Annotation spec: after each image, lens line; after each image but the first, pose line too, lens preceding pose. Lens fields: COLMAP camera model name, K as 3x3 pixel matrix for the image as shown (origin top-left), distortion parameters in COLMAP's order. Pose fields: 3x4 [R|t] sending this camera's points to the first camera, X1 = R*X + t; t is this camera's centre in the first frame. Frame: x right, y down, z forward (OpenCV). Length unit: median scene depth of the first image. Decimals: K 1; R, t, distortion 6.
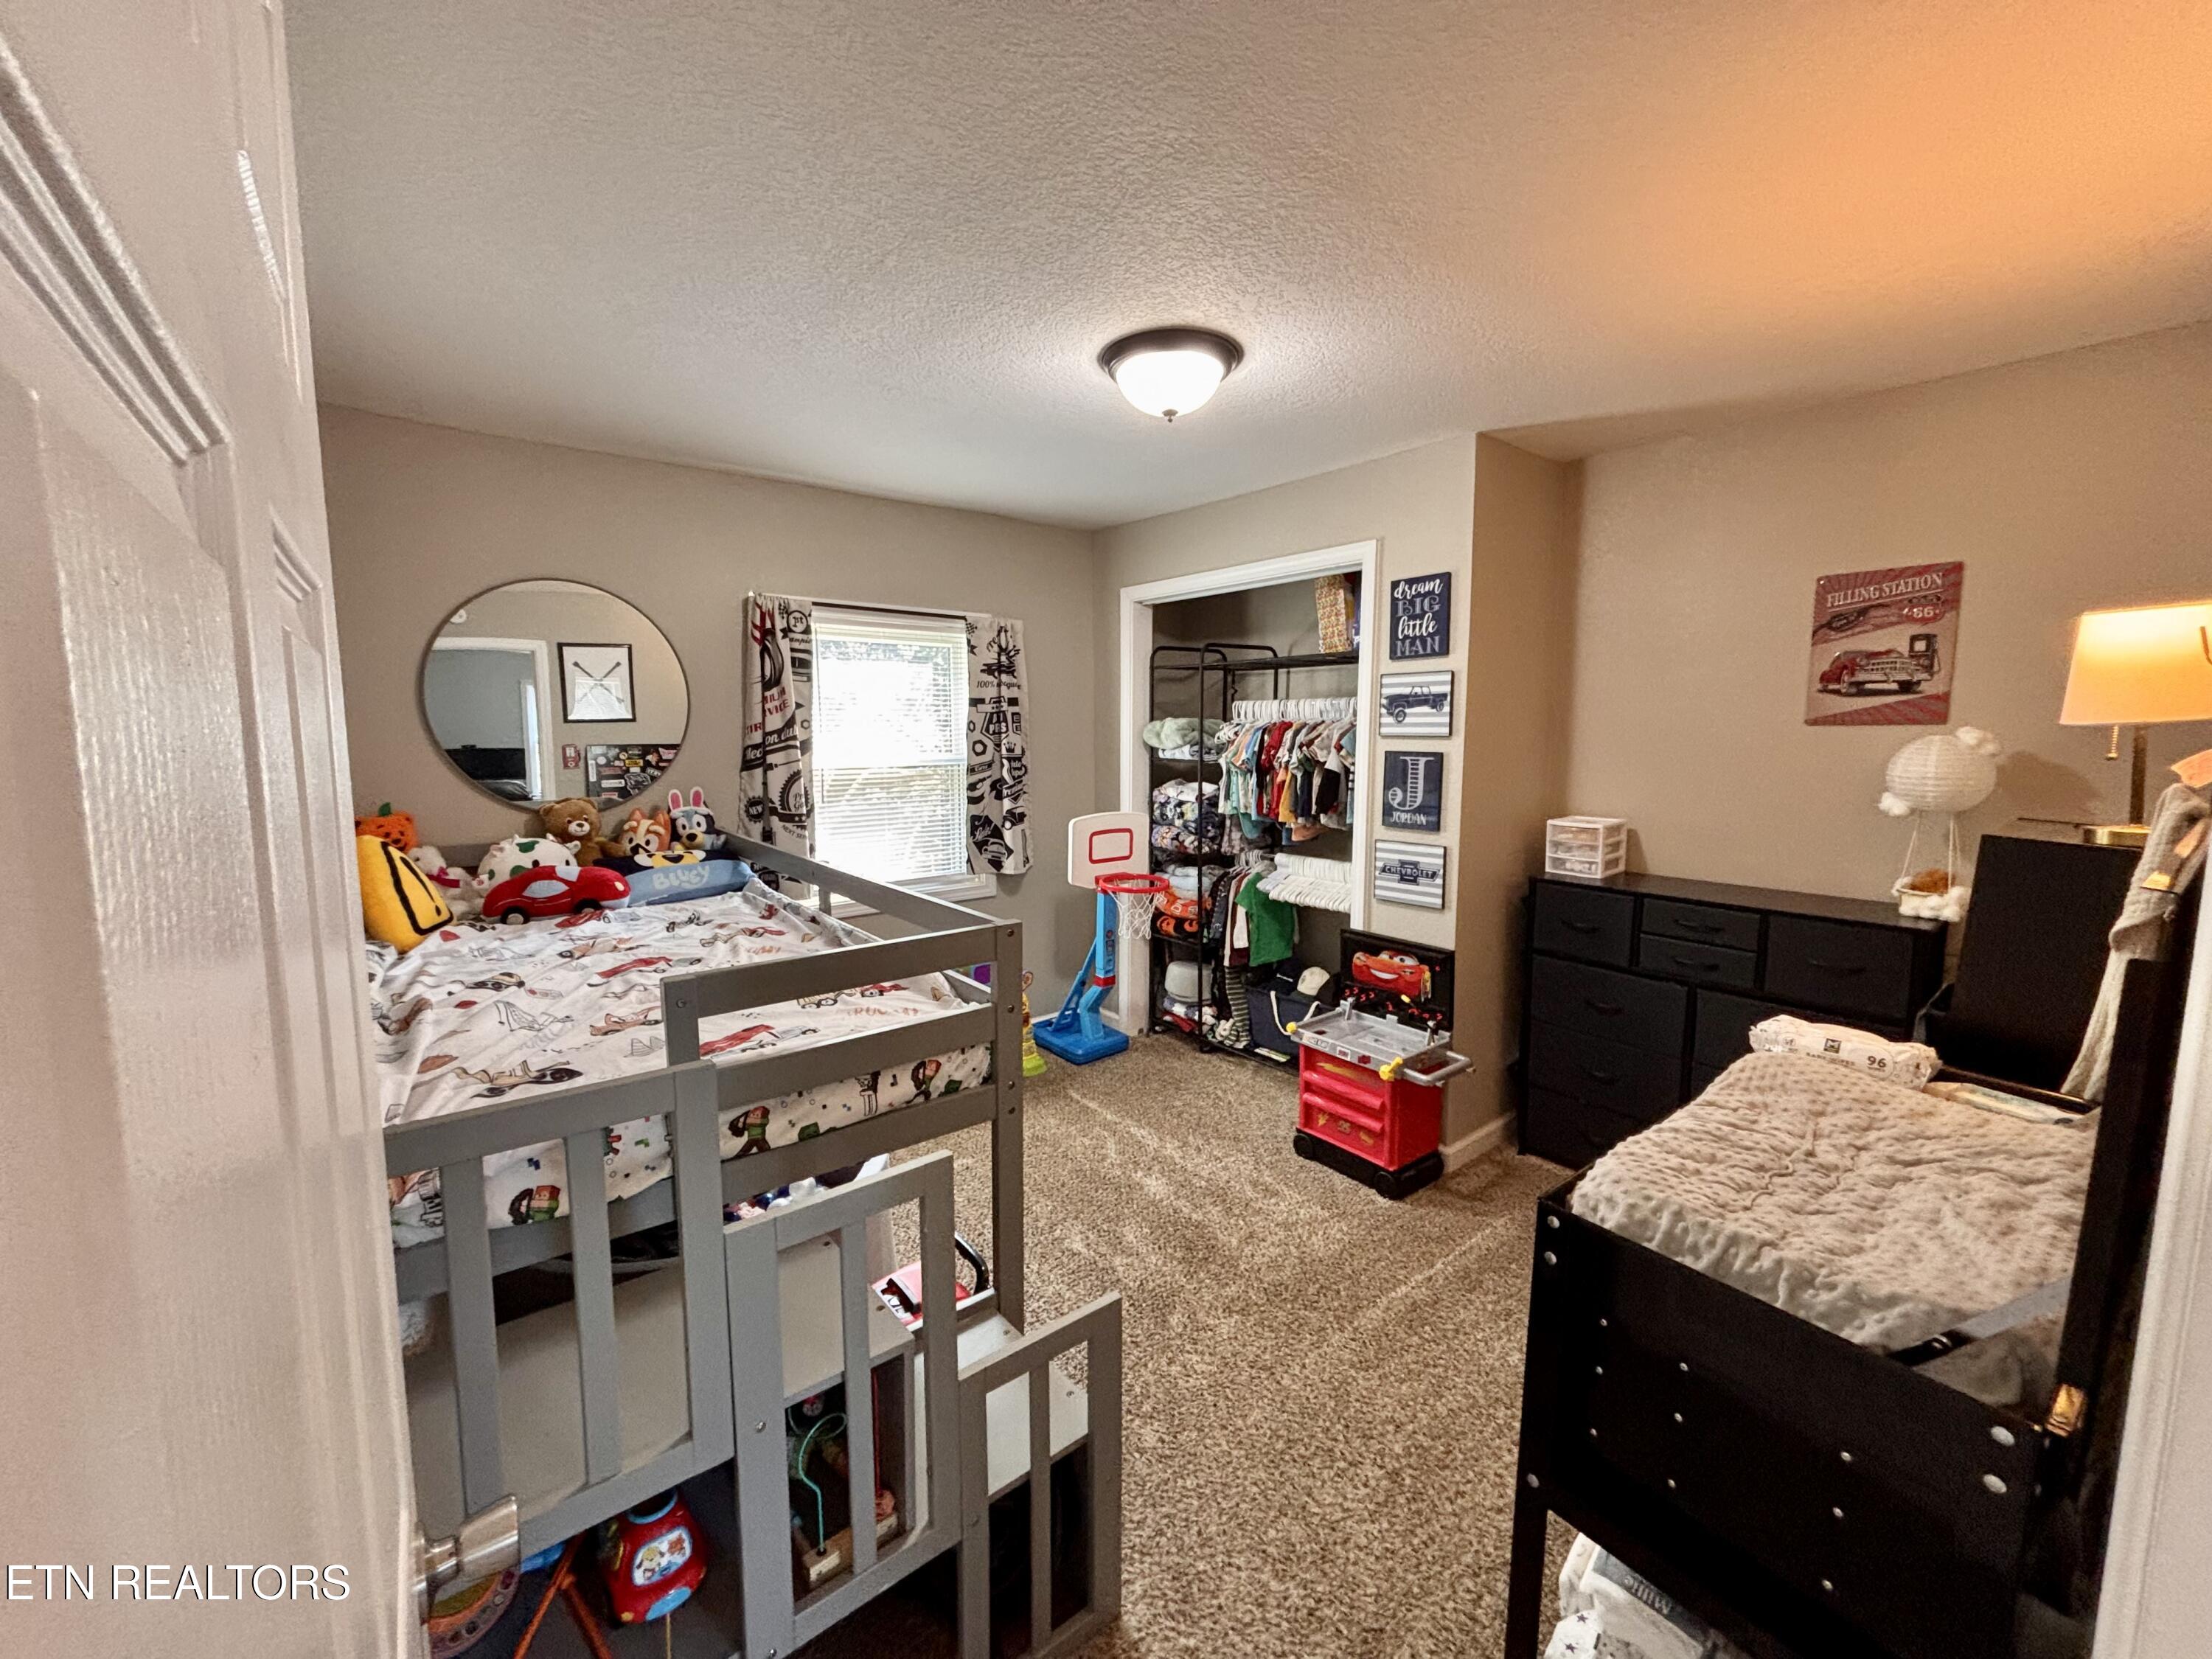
lens RADIAL K [[891.3, 0, 1101.2], [0, 891.3, 821.5], [0, 0, 1]] dist [-0.006566, 0.000319]
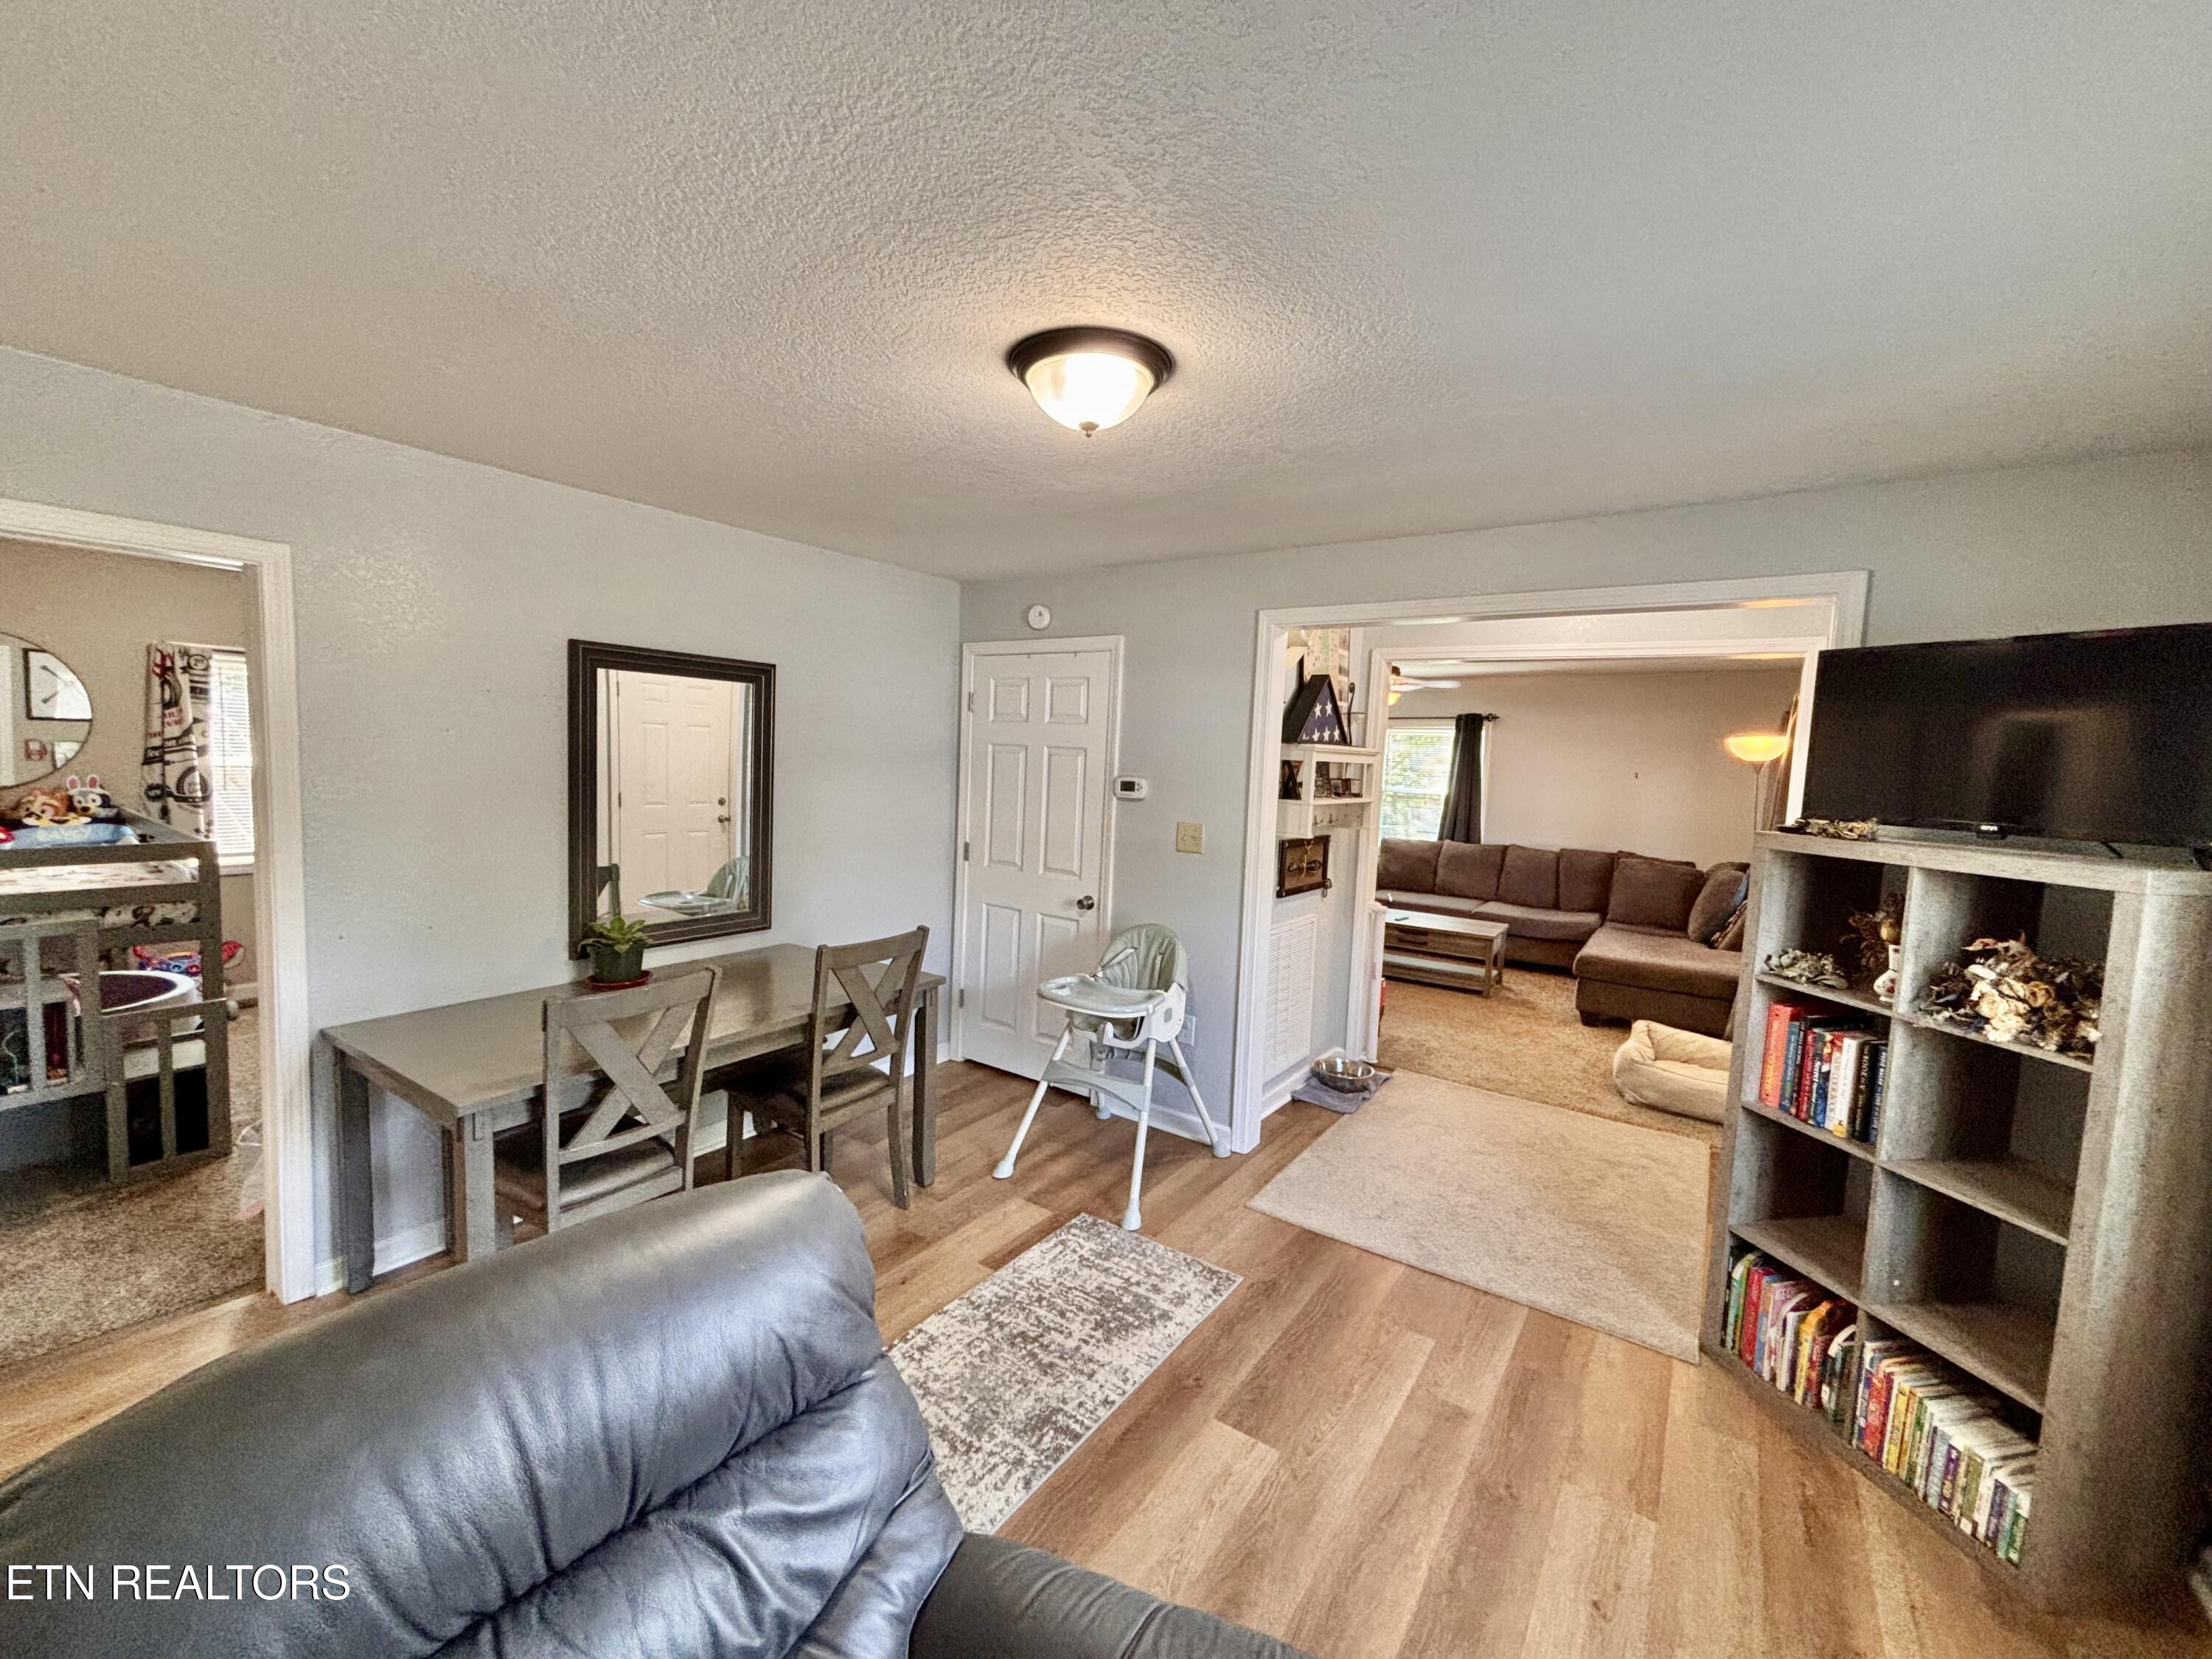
lens RADIAL K [[891.3, 0, 1101.2], [0, 891.3, 821.5], [0, 0, 1]] dist [-0.006566, 0.000319]
pose [[0.957945, 0.022450, 0.286072, 0.654727], [-0.013906, 0.999395, -0.031864, 0.056443], [-0.286615, 0.026546, 0.957678, -0.776719]]
